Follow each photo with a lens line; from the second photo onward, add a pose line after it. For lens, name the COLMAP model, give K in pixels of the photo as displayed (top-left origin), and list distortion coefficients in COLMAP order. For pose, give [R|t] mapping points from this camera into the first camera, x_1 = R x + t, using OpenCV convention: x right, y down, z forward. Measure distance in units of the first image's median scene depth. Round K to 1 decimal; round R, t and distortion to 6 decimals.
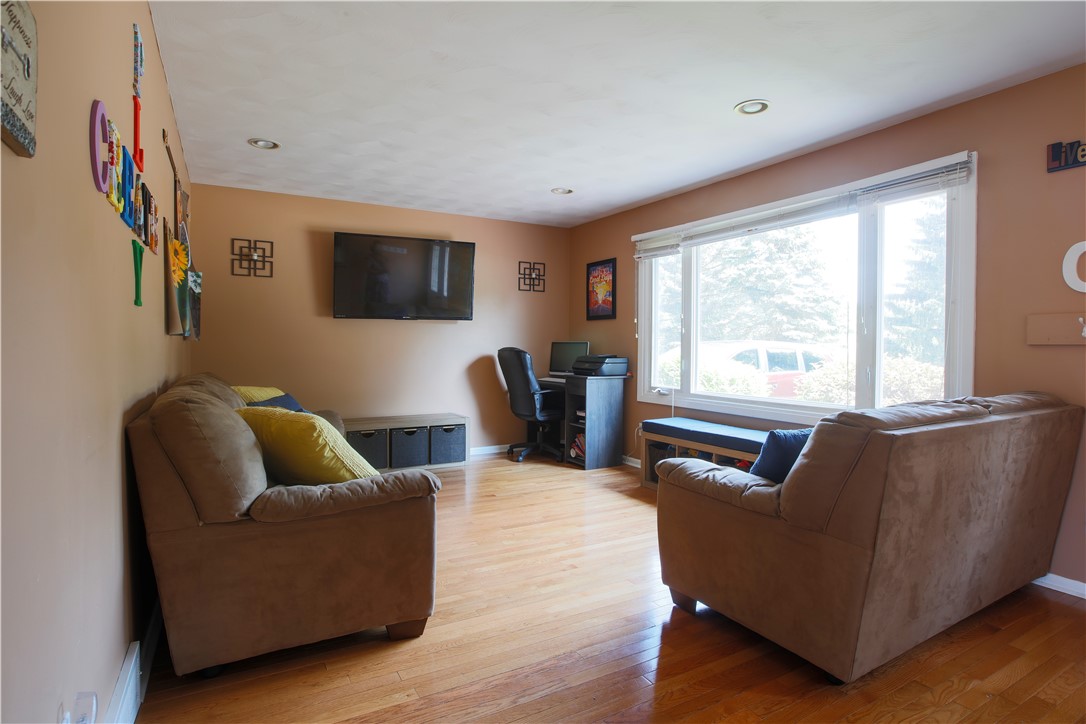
lens RADIAL K [[529.0, 0, 543.0], [0, 529.0, 328.6], [0, 0, 1]] dist [-0.051252, 0.000545]
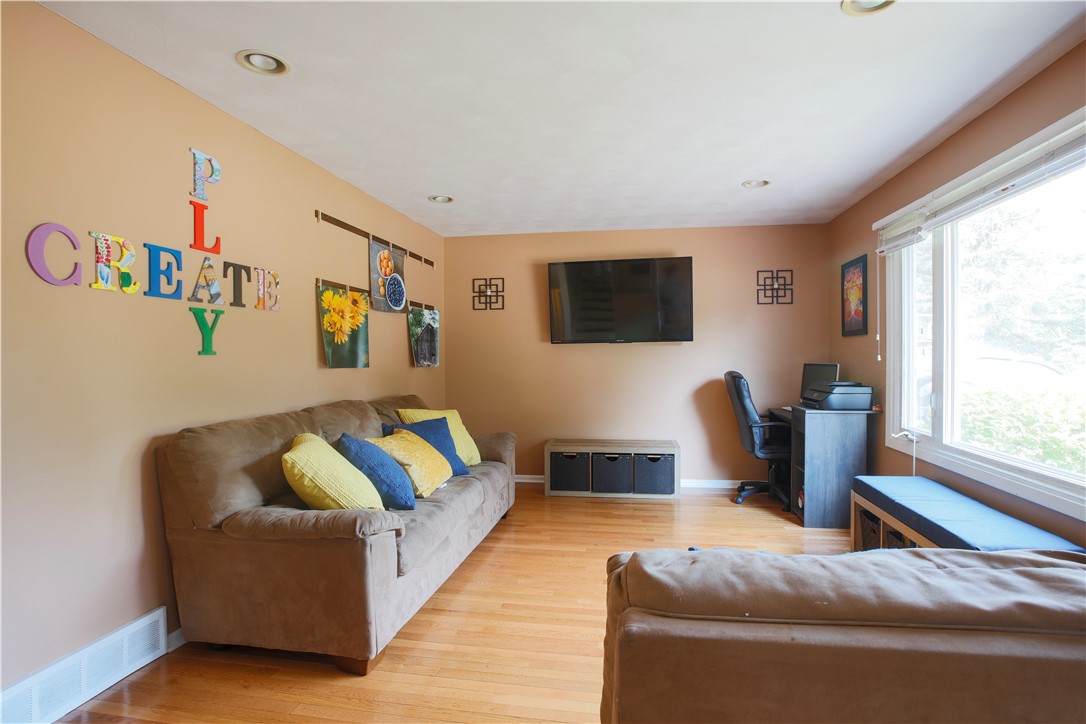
lens RADIAL K [[516.6, 0, 538.6], [0, 516.6, 350.5], [0, 0, 1]] dist [-0.062824, 0.024148]
pose [[0.801792, -0.018627, -0.597313, 0.211438], [0.025777, 0.999662, 0.003427, -0.011015], [0.597047, -0.018145, 0.802001, 0.145164]]
